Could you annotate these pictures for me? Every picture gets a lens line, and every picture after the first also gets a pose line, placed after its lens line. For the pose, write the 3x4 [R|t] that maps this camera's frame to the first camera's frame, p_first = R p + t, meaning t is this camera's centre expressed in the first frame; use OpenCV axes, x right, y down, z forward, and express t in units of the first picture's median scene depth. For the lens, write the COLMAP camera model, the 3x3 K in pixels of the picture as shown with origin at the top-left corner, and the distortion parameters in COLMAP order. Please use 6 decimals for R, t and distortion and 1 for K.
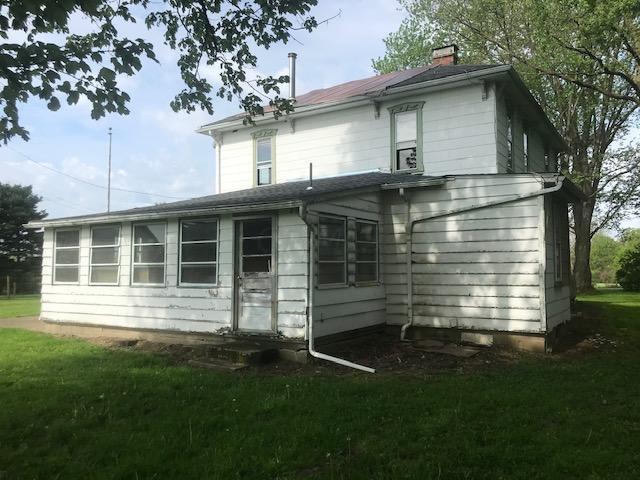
lens RADIAL K [[529.9, 0, 320.4], [0, 529.9, 238.7], [0, 0, 1]] dist [0.001750, -0.004776]
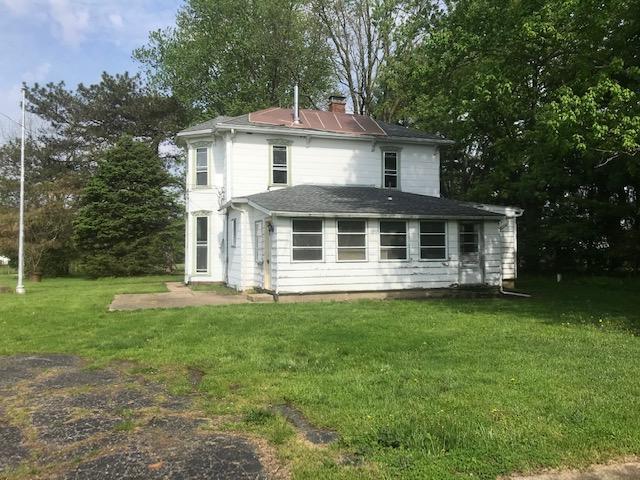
lens RADIAL K [[529.9, 0, 320.7], [0, 529.9, 241.3], [0, 0, 1]] dist [0.001750, -0.004776]
pose [[0.631264, 0.015032, 0.775422, -1.711320], [-0.047883, 0.998660, 0.019621, 0.012096], [-0.774088, -0.049516, 0.631138, 0.220046]]
